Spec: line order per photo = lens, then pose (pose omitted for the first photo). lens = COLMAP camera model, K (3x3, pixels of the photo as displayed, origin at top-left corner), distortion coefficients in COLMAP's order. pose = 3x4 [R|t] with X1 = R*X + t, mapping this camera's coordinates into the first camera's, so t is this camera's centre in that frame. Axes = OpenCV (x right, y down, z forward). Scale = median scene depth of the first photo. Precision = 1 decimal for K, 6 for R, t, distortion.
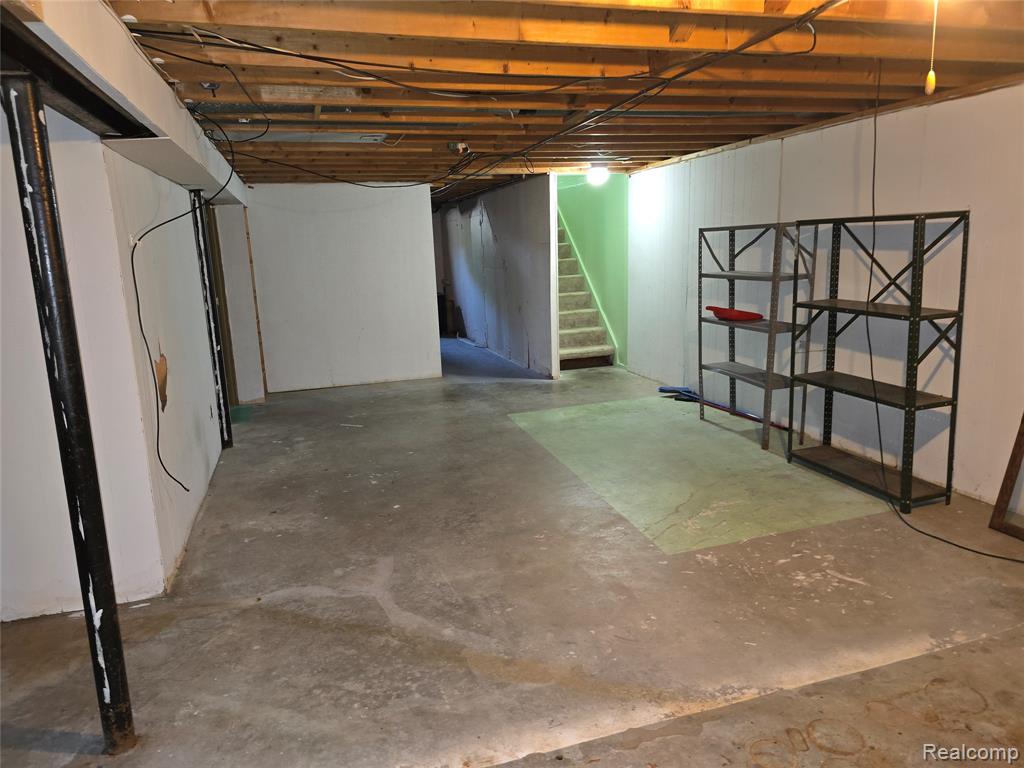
lens RADIAL K [[685.9, 0, 517.7], [0, 685.9, 377.7], [0, 0, 1]] dist [0.068548, -0.067247]
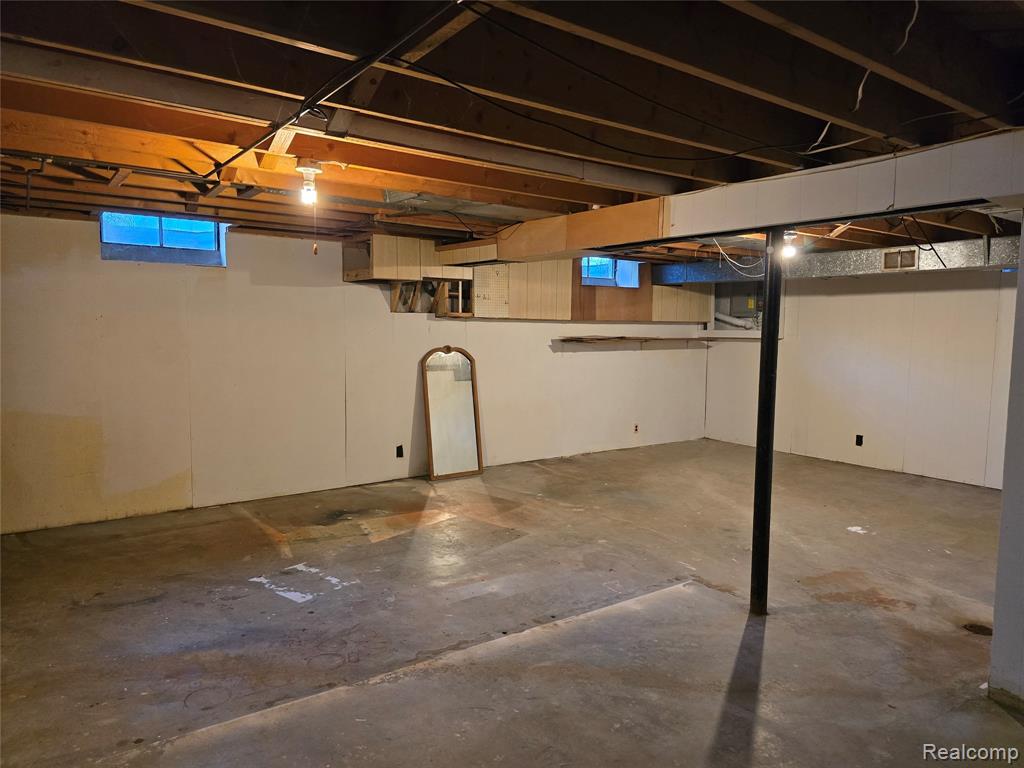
lens RADIAL K [[685.9, 0, 517.7], [0, 685.9, 377.7], [0, 0, 1]] dist [0.068548, -0.067247]
pose [[-0.943150, 0.050458, -0.328514, 0.254217], [-0.040130, 0.963890, 0.263261, -0.218962], [0.329935, 0.261478, -0.907068, 1.108591]]
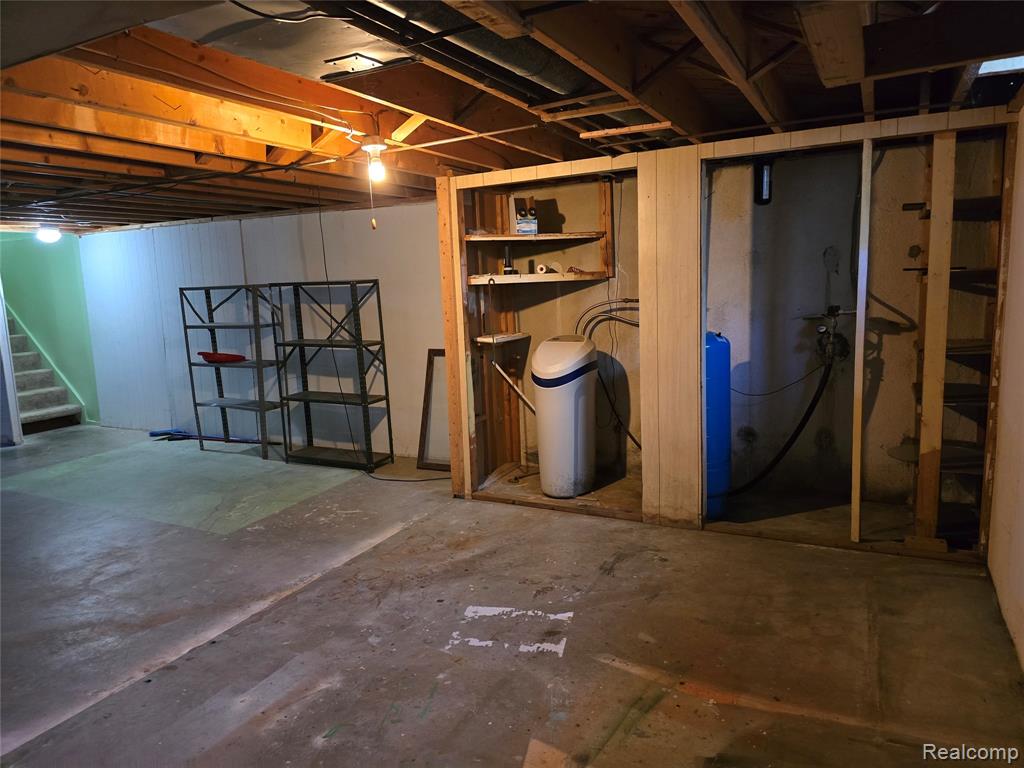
lens RADIAL K [[685.9, 0, 517.7], [0, 685.9, 377.7], [0, 0, 1]] dist [0.068548, -0.067247]
pose [[0.698461, -0.091281, 0.709802, -0.232392], [0.149169, 0.988616, -0.019650, 0.054742], [-0.699929, 0.119606, 0.704127, -0.269080]]
